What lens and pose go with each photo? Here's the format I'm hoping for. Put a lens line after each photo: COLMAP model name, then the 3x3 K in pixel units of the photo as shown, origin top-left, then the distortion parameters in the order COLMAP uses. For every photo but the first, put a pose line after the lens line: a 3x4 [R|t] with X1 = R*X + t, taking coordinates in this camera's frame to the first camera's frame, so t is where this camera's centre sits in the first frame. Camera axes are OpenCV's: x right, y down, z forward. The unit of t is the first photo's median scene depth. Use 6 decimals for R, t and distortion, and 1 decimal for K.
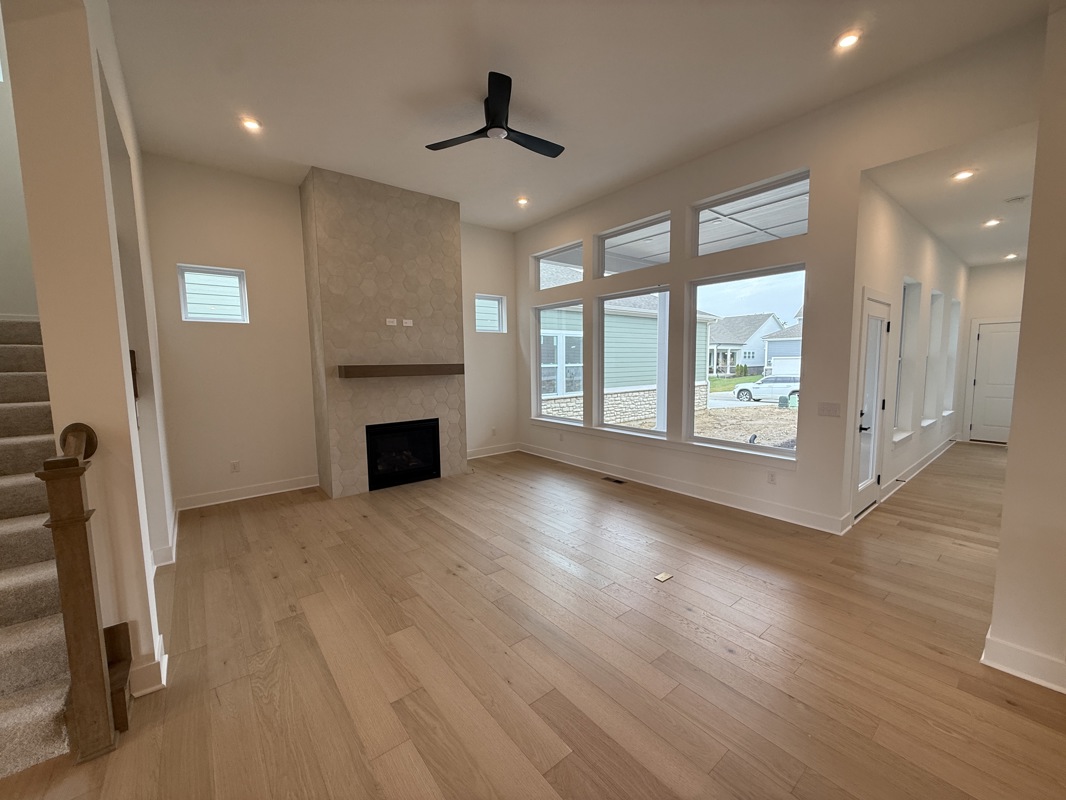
lens RADIAL K [[422.9, 0, 531.7], [0, 422.9, 400.1], [0, 0, 1]] dist [-0.001275, 0.000407]
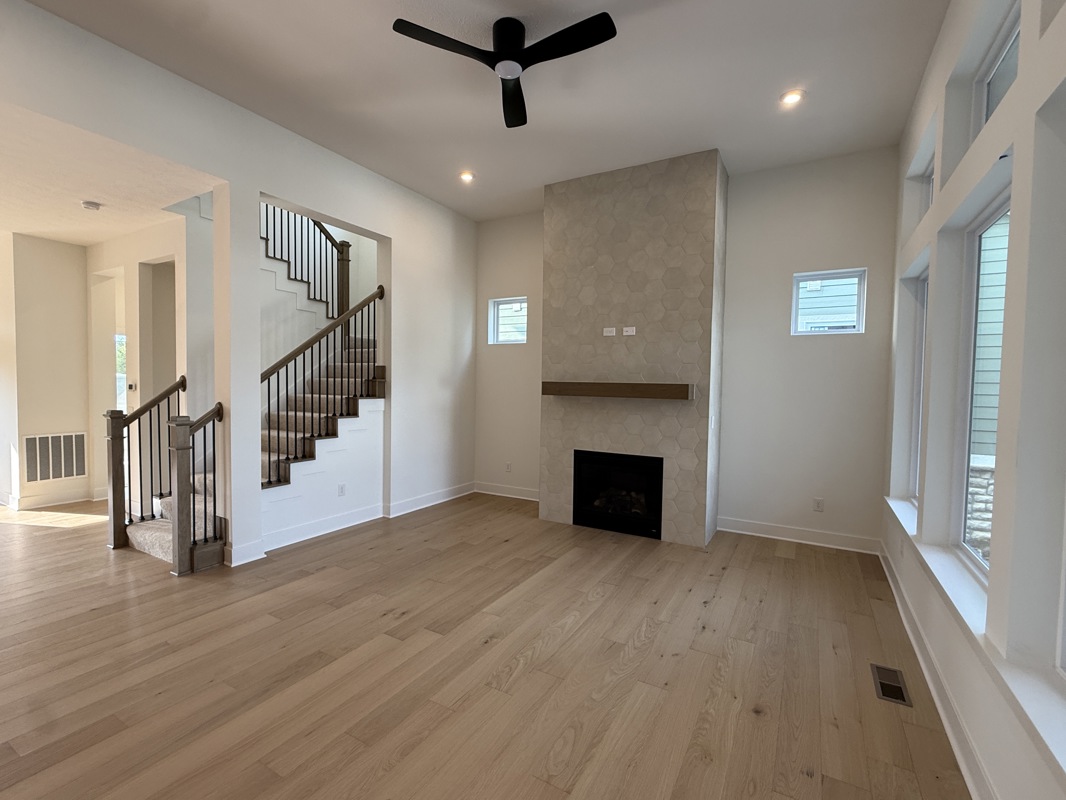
lens RADIAL K [[480.9, 0, 533.6], [0, 480.9, 402.7], [0, 0, 1]] dist [-0.000939, 0.000258]
pose [[0.371618, 0.059969, -0.926447, 0.510906], [-0.108215, 0.993907, 0.020928, -0.050377], [0.922057, 0.092478, 0.375843, 0.528694]]
